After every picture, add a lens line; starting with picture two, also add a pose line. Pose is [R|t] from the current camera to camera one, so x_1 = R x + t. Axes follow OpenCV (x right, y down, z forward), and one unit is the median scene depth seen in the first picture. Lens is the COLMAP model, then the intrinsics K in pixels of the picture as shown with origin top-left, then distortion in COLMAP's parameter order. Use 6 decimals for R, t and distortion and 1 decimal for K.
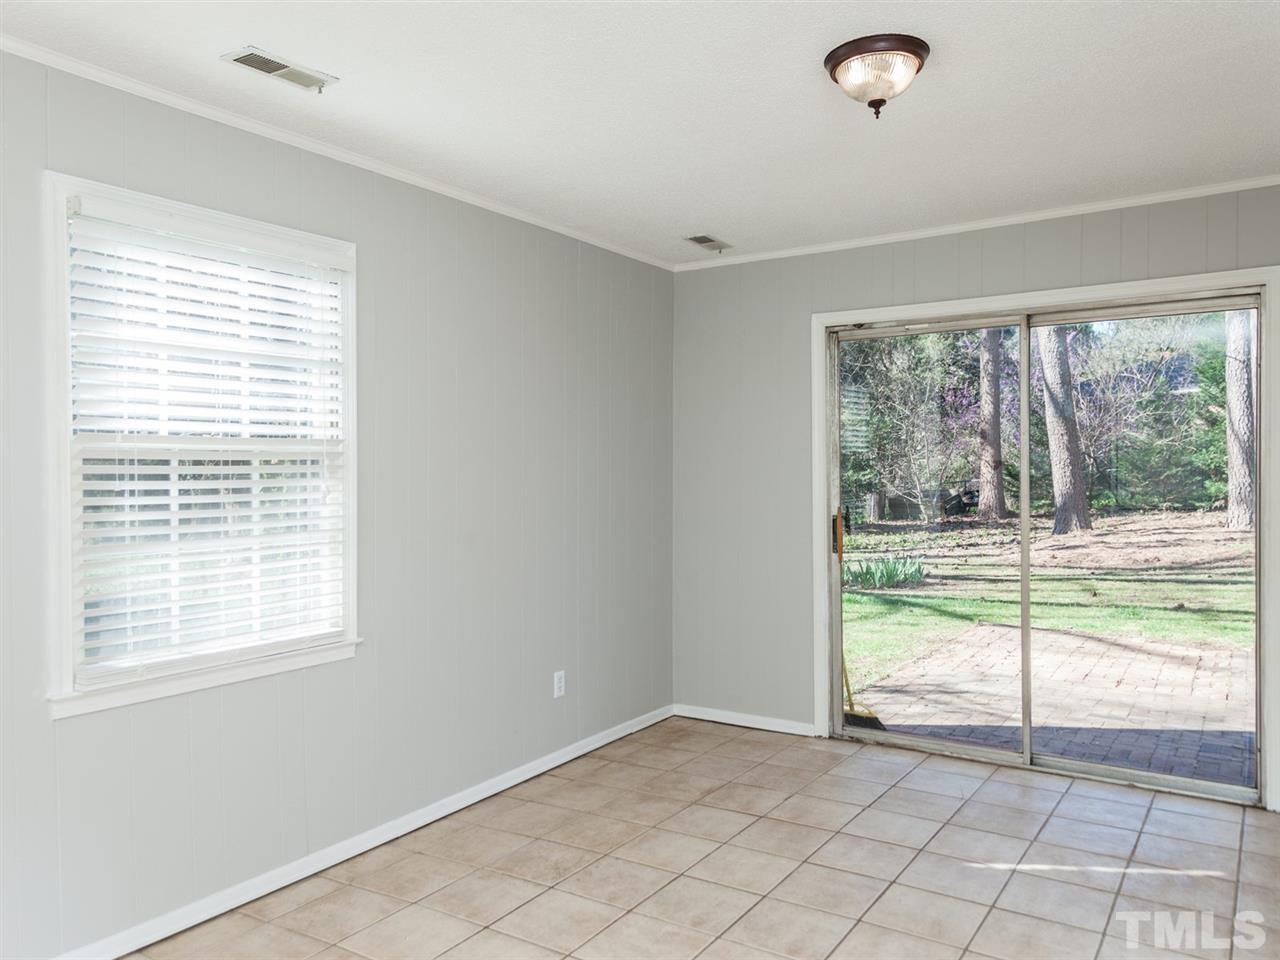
lens RADIAL K [[714.6, 0, 633.2], [0, 714.6, 478.9], [0, 0, 1]] dist [-0.005786, -0.001473]
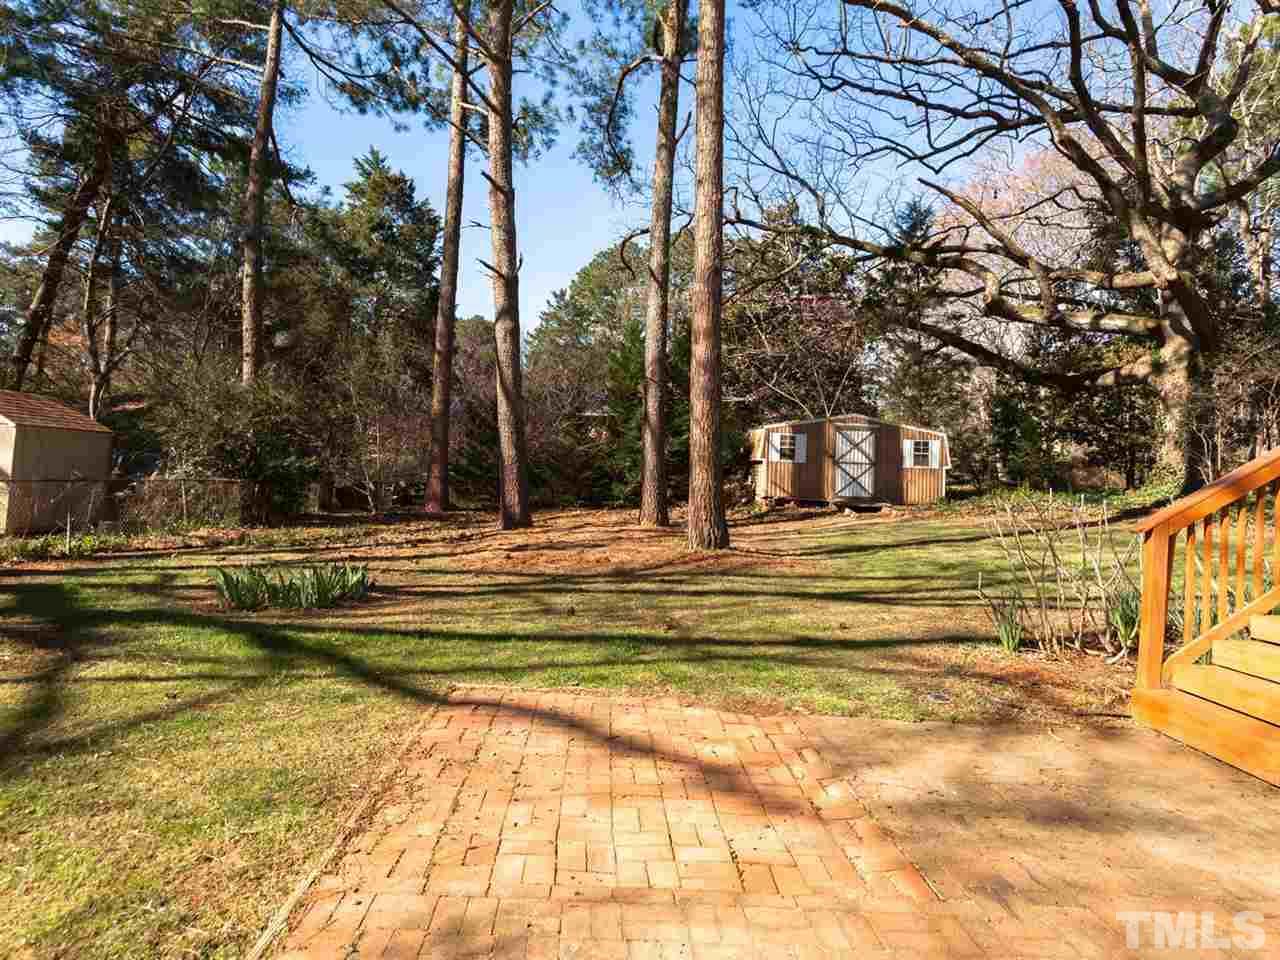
lens RADIAL K [[714.6, 0, 633.2], [0, 714.6, 478.9], [0, 0, 1]] dist [-0.005786, -0.001473]
pose [[0.739359, 0.048740, 0.671545, 0.043847], [-0.057095, 0.998323, -0.009597, 0.004412], [-0.670886, -0.031246, 0.740902, 0.110509]]
